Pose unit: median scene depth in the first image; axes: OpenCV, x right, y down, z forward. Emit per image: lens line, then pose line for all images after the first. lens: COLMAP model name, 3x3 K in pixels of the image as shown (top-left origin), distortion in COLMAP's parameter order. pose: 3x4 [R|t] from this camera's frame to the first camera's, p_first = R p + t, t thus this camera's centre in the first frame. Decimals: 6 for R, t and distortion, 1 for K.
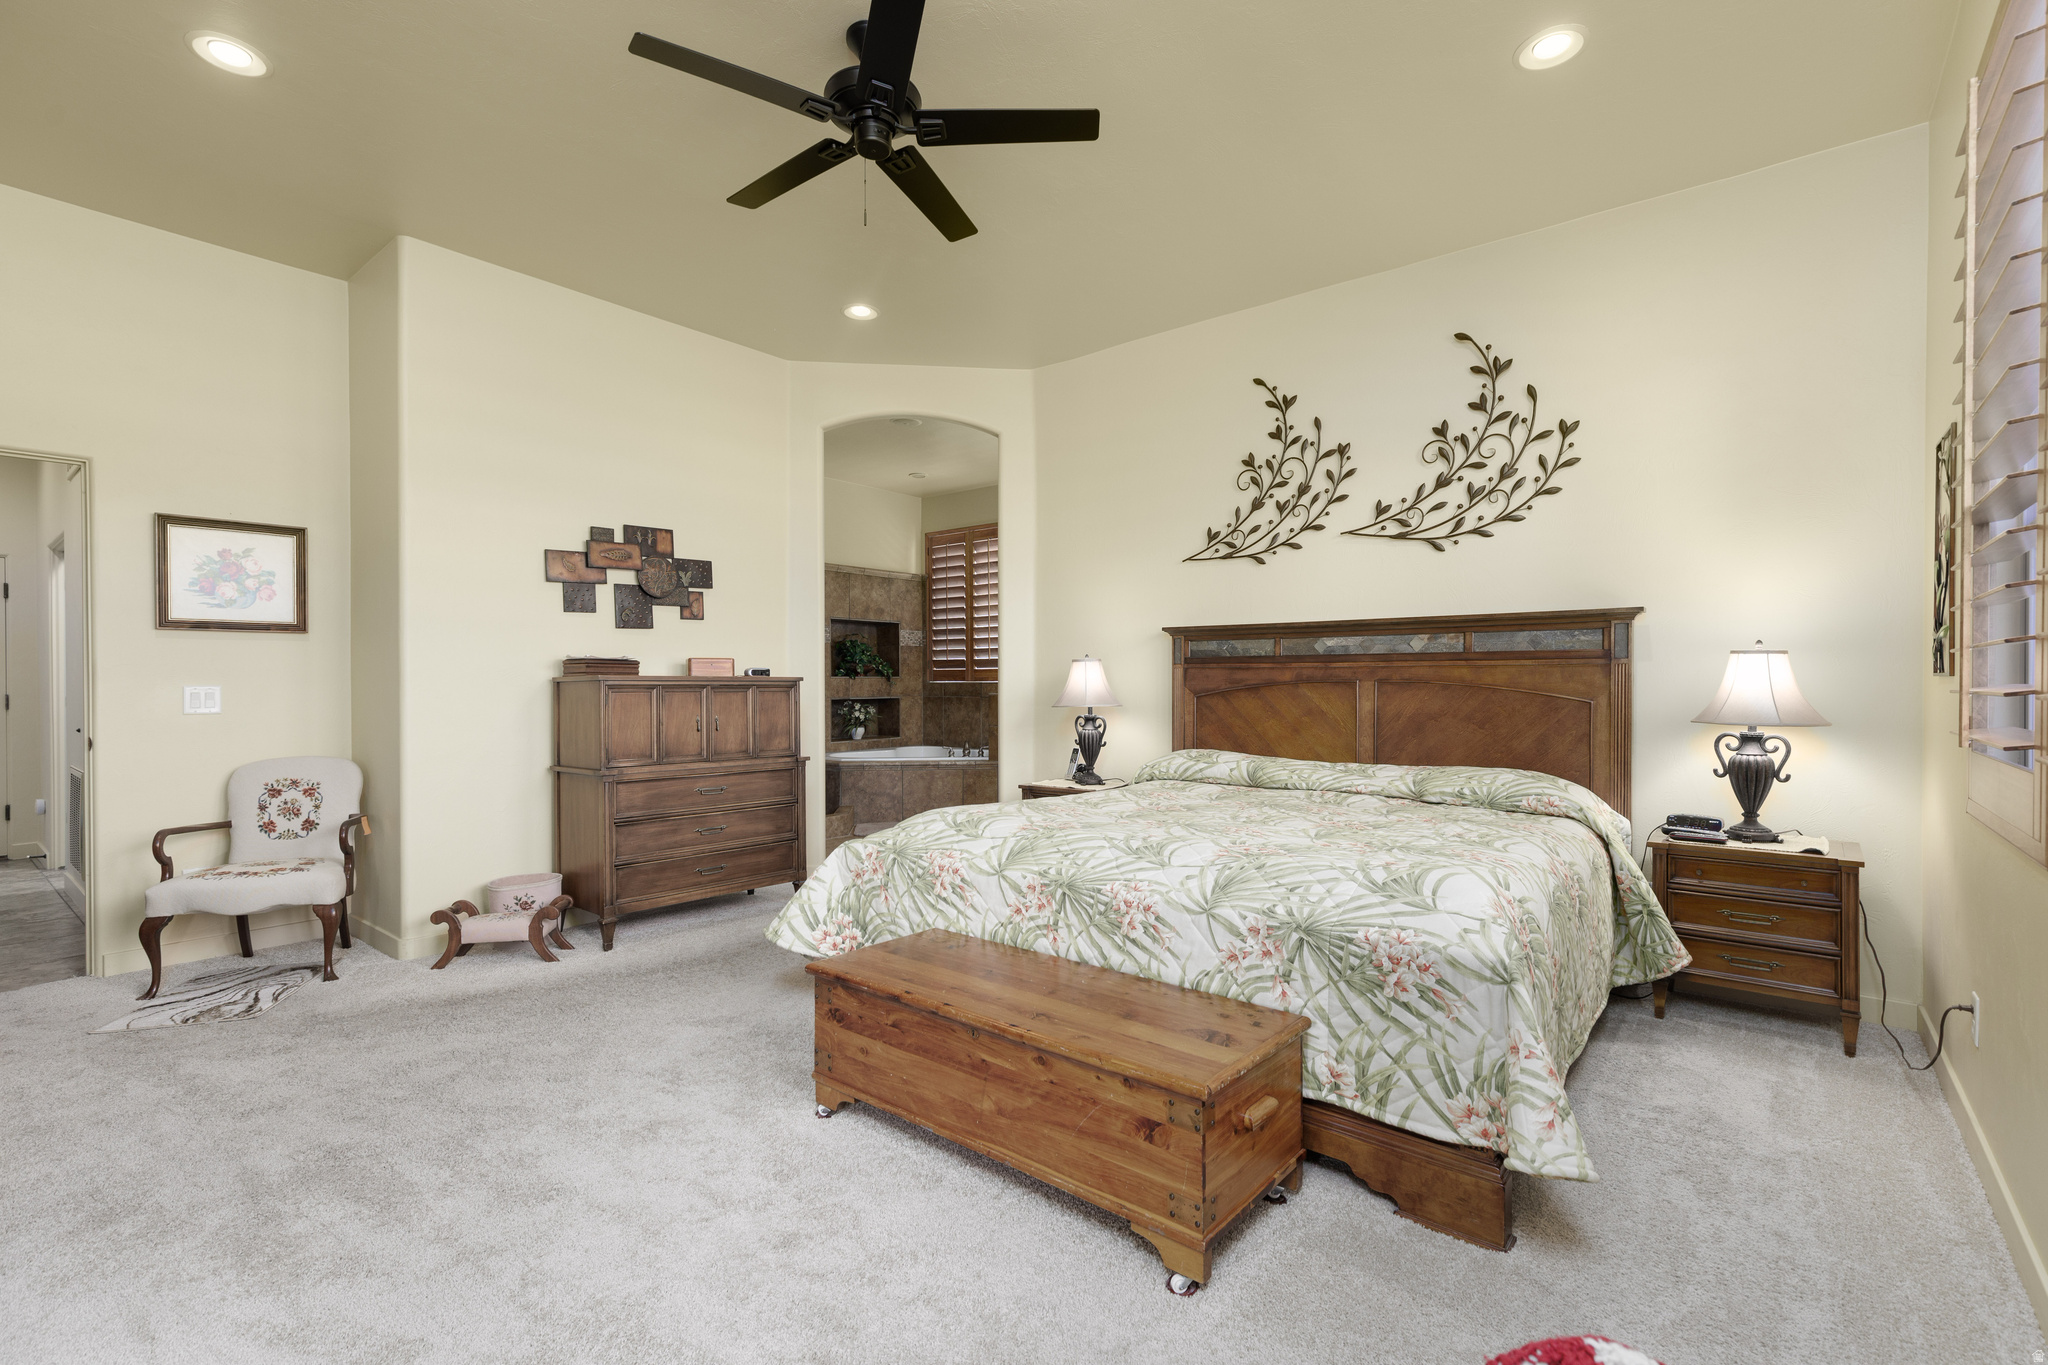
lens RADIAL K [[919.1, 0, 1017.5], [0, 919.1, 678.0], [0, 0, 1]] dist [0.002411, -0.000507]
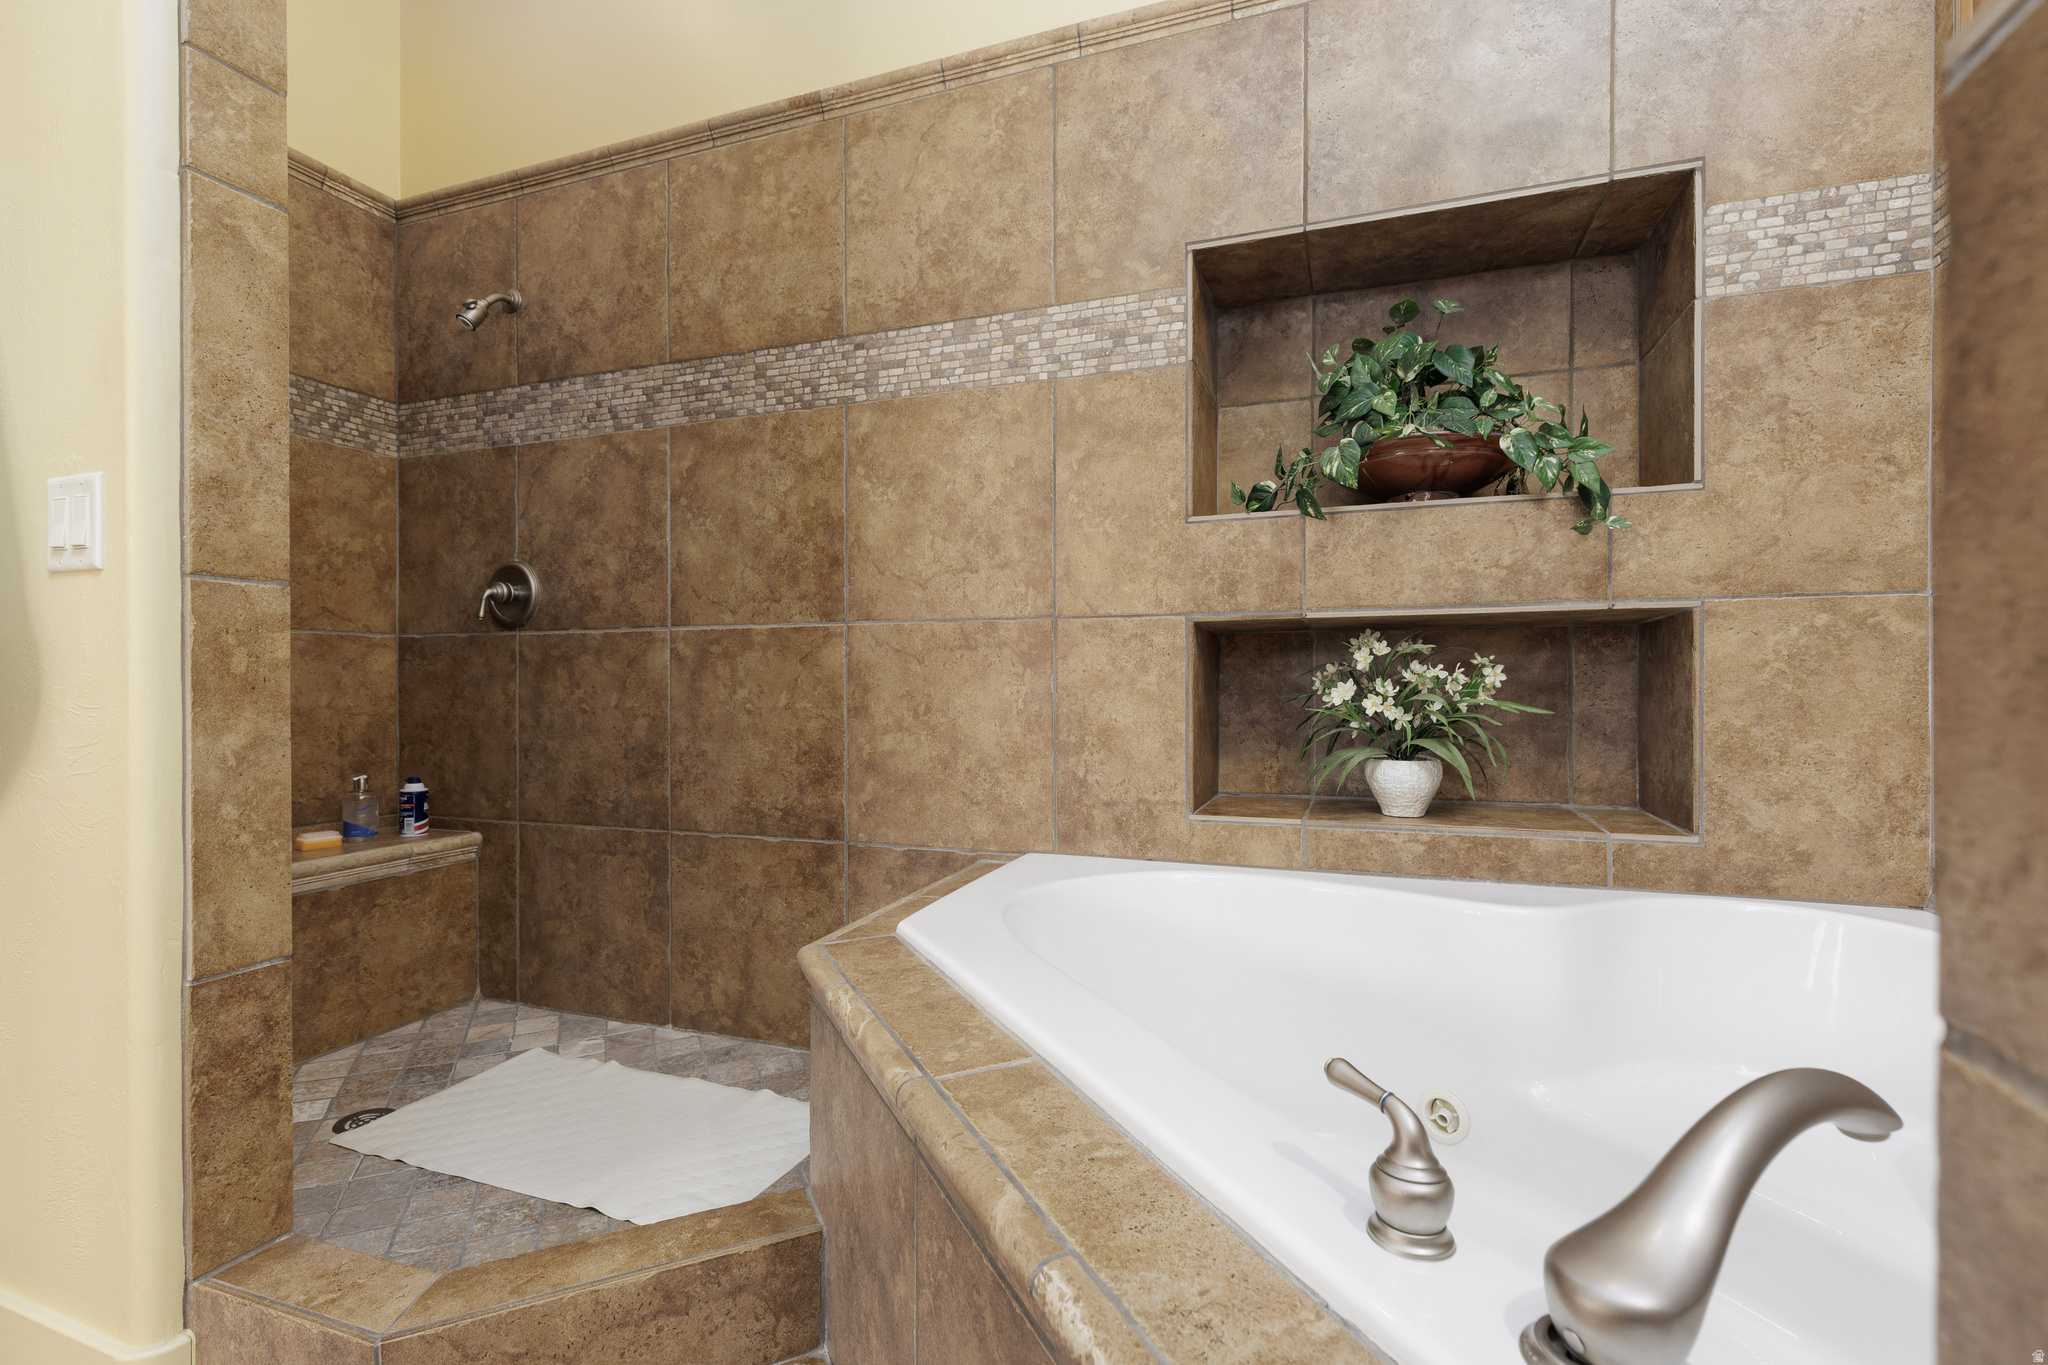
lens RADIAL K [[919.1, 0, 1025.4], [0, 919.1, 679.8], [0, 0, 1]] dist [0.002411, -0.000507]
pose [[0.333933, 0.001958, -0.942595, -0.006111], [0.008837, 0.999947, 0.005208, 0.022204], [0.942555, -0.010069, 0.333899, 0.554094]]
